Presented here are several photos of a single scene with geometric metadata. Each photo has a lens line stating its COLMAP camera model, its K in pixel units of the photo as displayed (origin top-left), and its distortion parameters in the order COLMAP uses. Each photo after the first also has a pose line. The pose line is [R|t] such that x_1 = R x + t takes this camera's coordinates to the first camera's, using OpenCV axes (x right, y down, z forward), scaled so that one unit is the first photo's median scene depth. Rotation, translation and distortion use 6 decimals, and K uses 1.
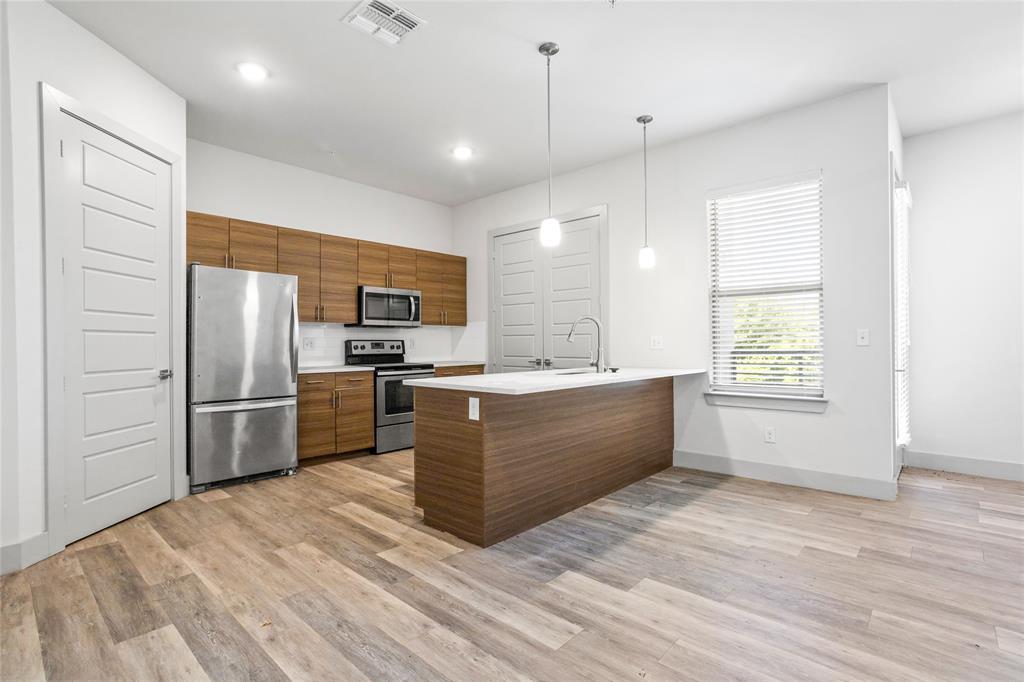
lens RADIAL K [[492.6, 0, 509.1], [0, 492.6, 341.2], [0, 0, 1]] dist [-0.026597, 0.014446]
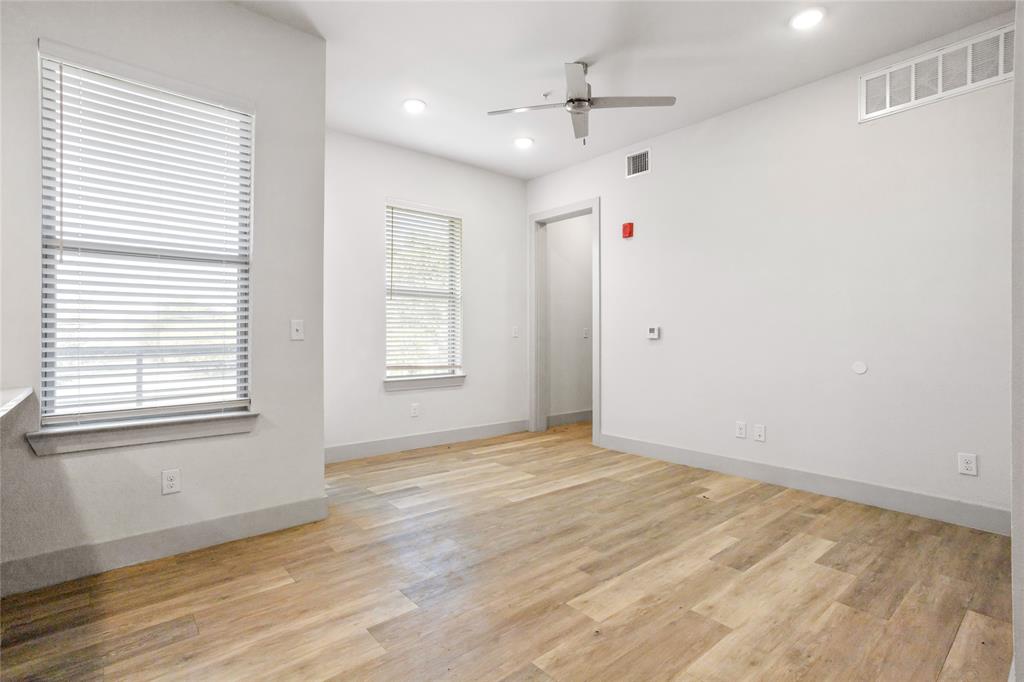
lens RADIAL K [[492.6, 0, 512.1], [0, 492.6, 335.3], [0, 0, 1]] dist [-0.026597, 0.014446]
pose [[0.123385, 0.006747, 0.992336, -0.035268], [-0.004070, 0.999972, -0.006293, 0.004166], [-0.992350, -0.003263, 0.123409, 0.450722]]
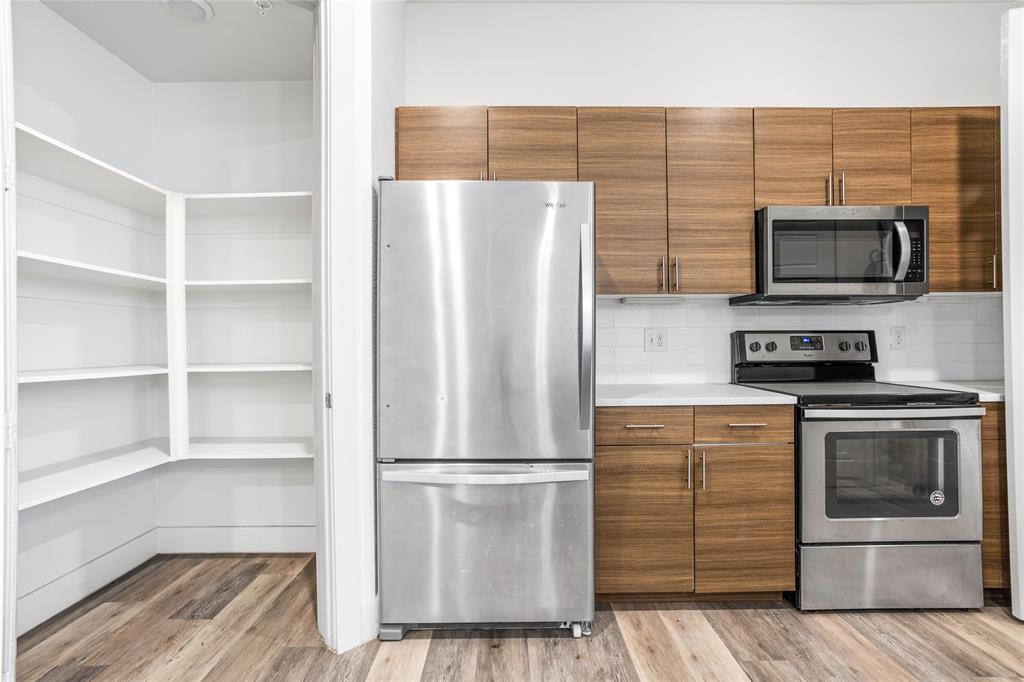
lens RADIAL K [[492.6, 0, 510.1], [0, 492.6, 340.7], [0, 0, 1]] dist [-0.026597, 0.014446]
pose [[0.679930, -0.001446, -0.733275, -0.161417], [0.007176, 0.999963, 0.004681, 0.003593], [0.733242, -0.008445, 0.679916, 0.646813]]
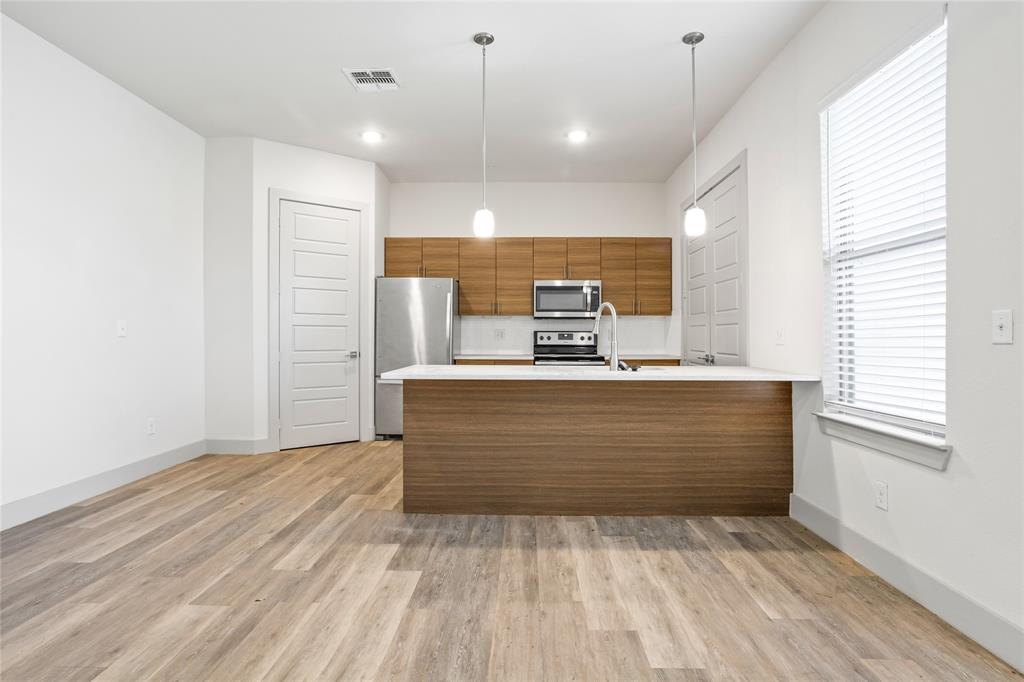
lens RADIAL K [[538.9, 0, 508.0], [0, 538.9, 332.6], [0, 0, 1]] dist [-0.029217, 0.007281]
pose [[0.648527, 0.002377, -0.761188, 0.673821], [-0.002450, 0.999996, 0.001035, -0.000329], [0.761187, 0.001194, 0.648531, 0.237791]]
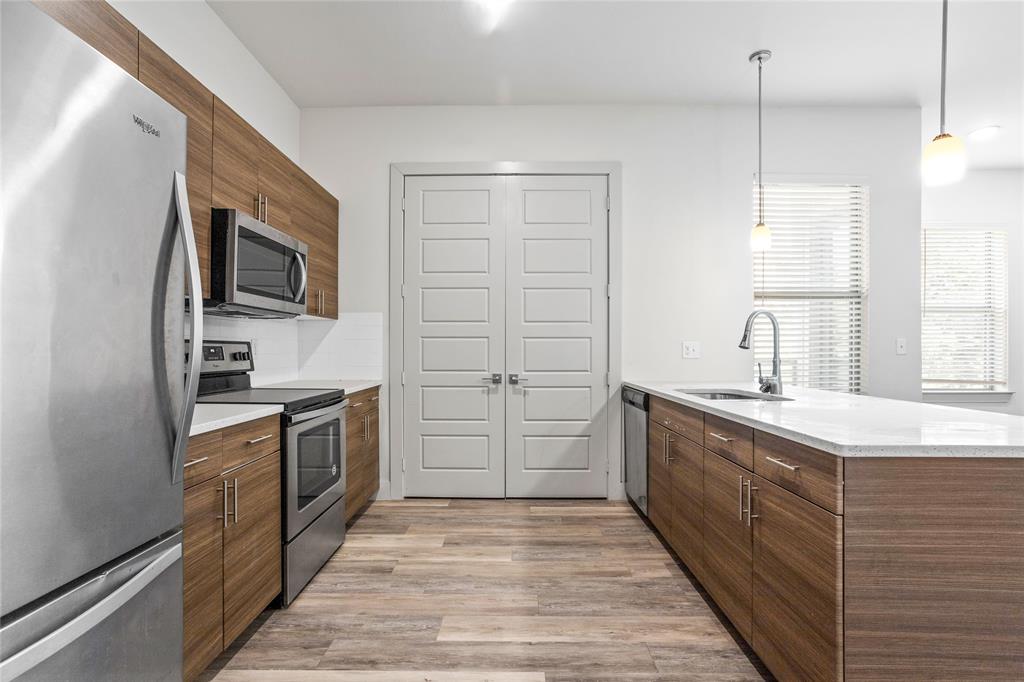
lens RADIAL K [[492.6, 0, 507.0], [0, 492.6, 351.0], [0, 0, 1]] dist [-0.026597, 0.014446]
pose [[0.744994, 0.003630, 0.667062, -0.482885], [-0.007443, 0.999968, 0.002871, 0.004695], [-0.667030, -0.007104, 0.744997, 0.650391]]
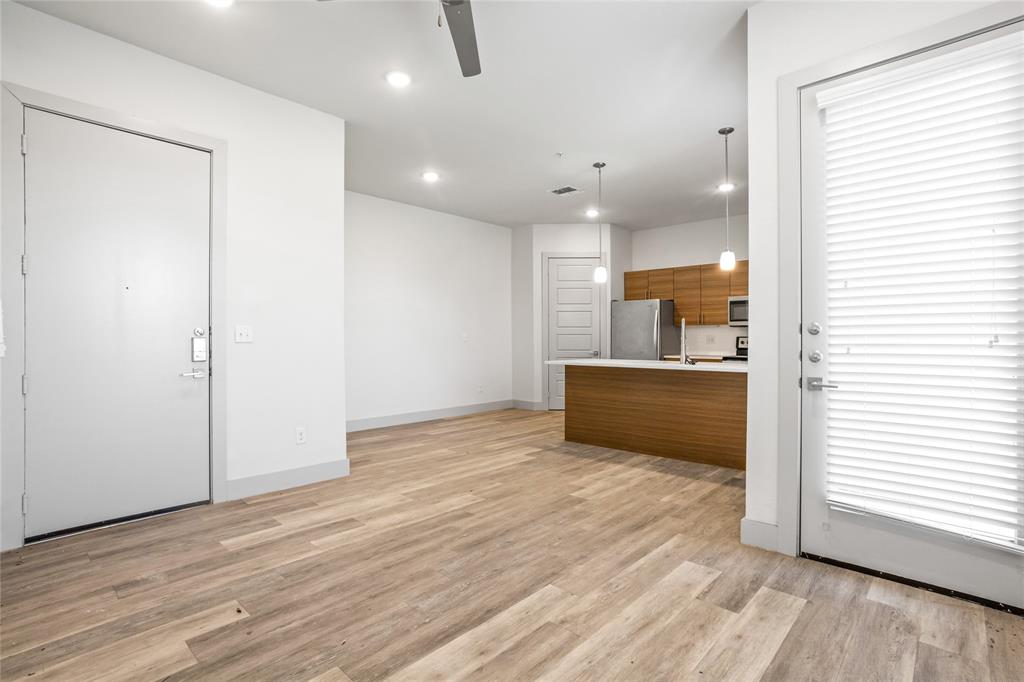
lens RADIAL K [[492.6, 0, 507.2], [0, 492.6, 344.7], [0, 0, 1]] dist [-0.026597, 0.014446]
pose [[-0.018293, 0.015392, -0.999714, 1.268597], [0.003737, 0.999876, 0.015326, -0.005239], [0.999826, -0.003456, -0.018348, 0.508167]]
